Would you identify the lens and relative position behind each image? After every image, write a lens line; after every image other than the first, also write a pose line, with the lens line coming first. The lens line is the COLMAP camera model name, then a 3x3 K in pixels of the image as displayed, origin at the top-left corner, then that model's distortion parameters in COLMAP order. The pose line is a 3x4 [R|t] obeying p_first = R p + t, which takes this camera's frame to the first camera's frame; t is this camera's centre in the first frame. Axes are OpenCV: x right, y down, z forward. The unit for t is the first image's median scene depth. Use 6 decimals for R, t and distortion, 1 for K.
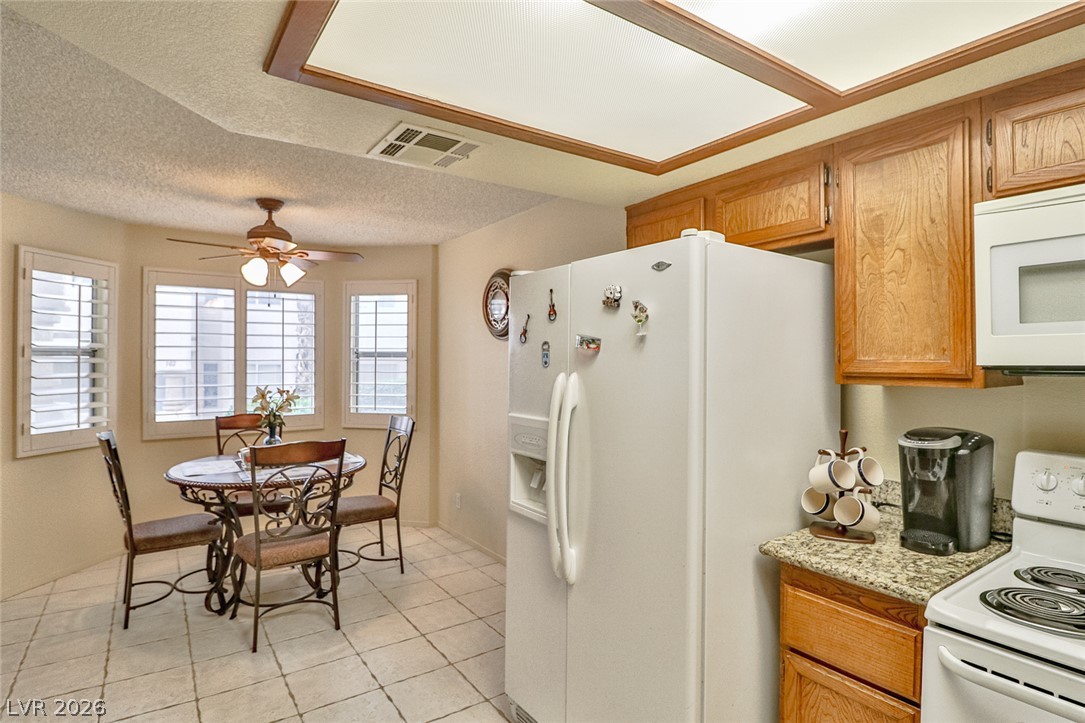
lens RADIAL K [[562.2, 0, 530.8], [0, 562.2, 363.4], [0, 0, 1]] dist [-0.004210, -0.010869]
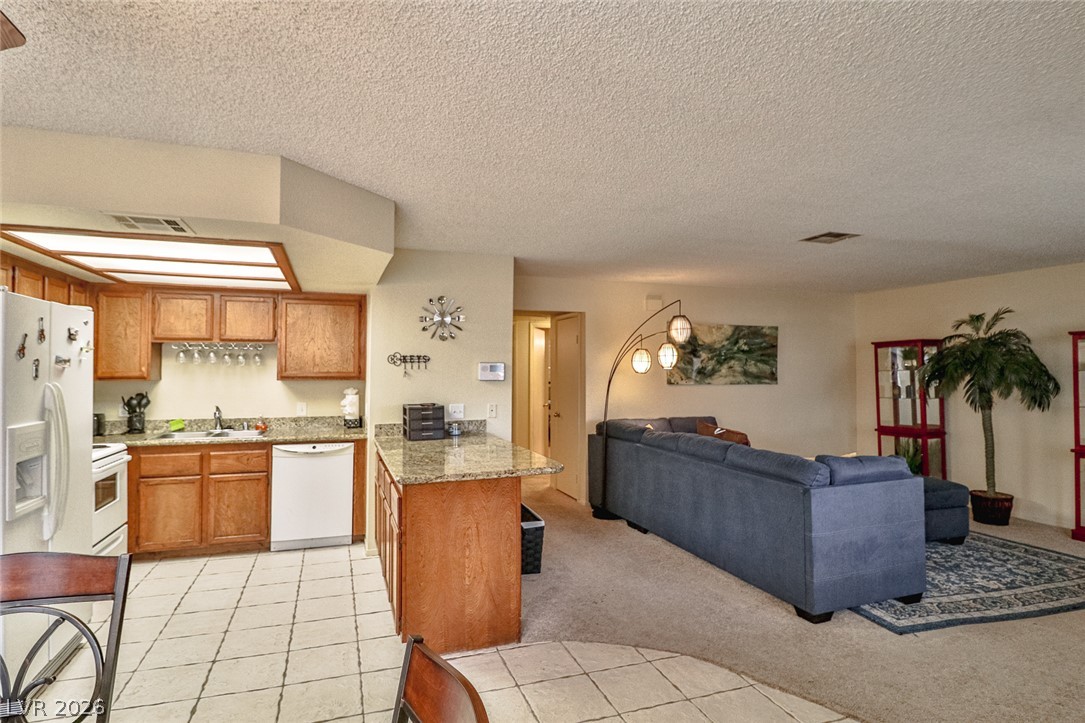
lens RADIAL K [[562.2, 0, 531.0], [0, 562.2, 351.8], [0, 0, 1]] dist [-0.004210, -0.010869]
pose [[-0.963405, 0.005999, 0.267982, -0.748715], [-0.000416, 0.999715, -0.023874, -0.014464], [-0.268049, -0.023112, -0.963128, 1.061583]]
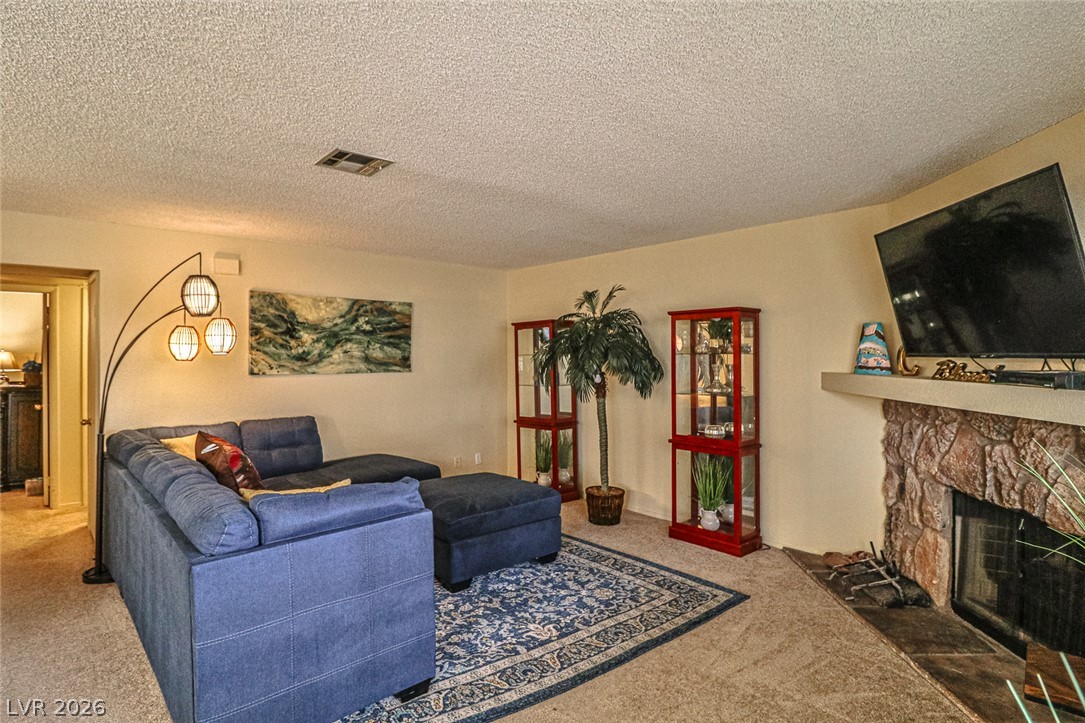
lens RADIAL K [[562.2, 0, 528.4], [0, 562.2, 350.7], [0, 0, 1]] dist [-0.004210, -0.010869]
pose [[-0.990902, 0.002980, -0.134553, -1.170433], [0.002979, 0.999996, 0.000211, -0.009940], [0.134553, -0.000191, -0.990906, 0.612692]]
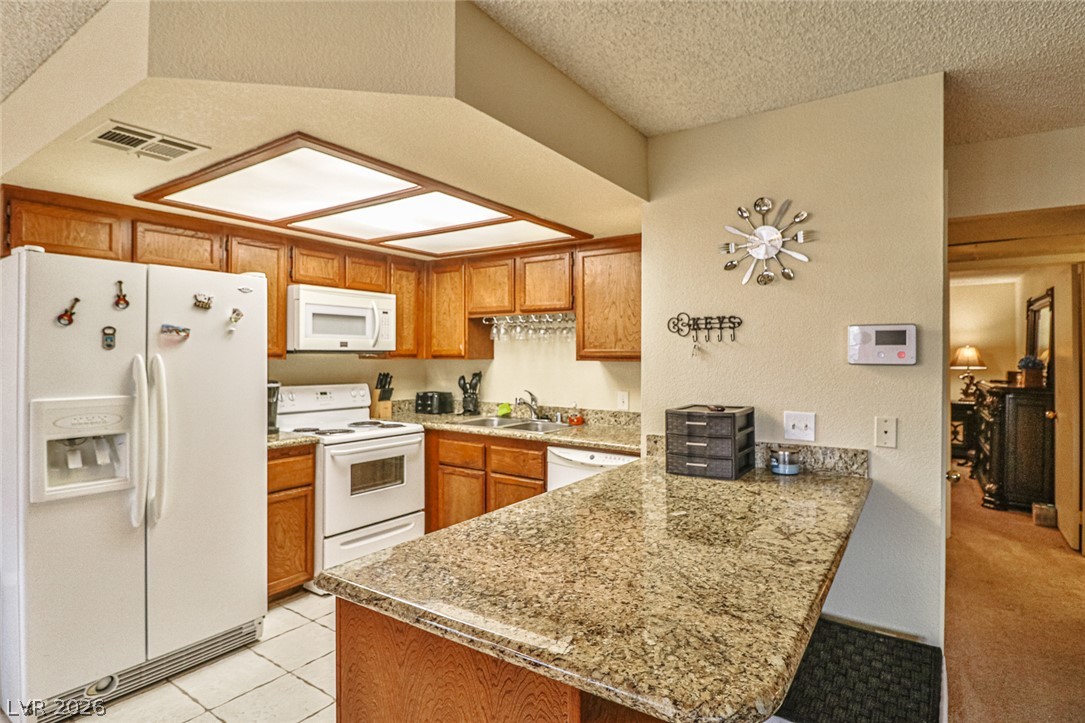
lens RADIAL K [[562.2, 0, 533.8], [0, 562.2, 351.8], [0, 0, 1]] dist [-0.004210, -0.010869]
pose [[-0.345611, 0.004156, 0.938369, -0.729424], [0.002575, 0.999991, -0.003481, 0.009599], [-0.938374, 0.001213, -0.345619, 0.339628]]
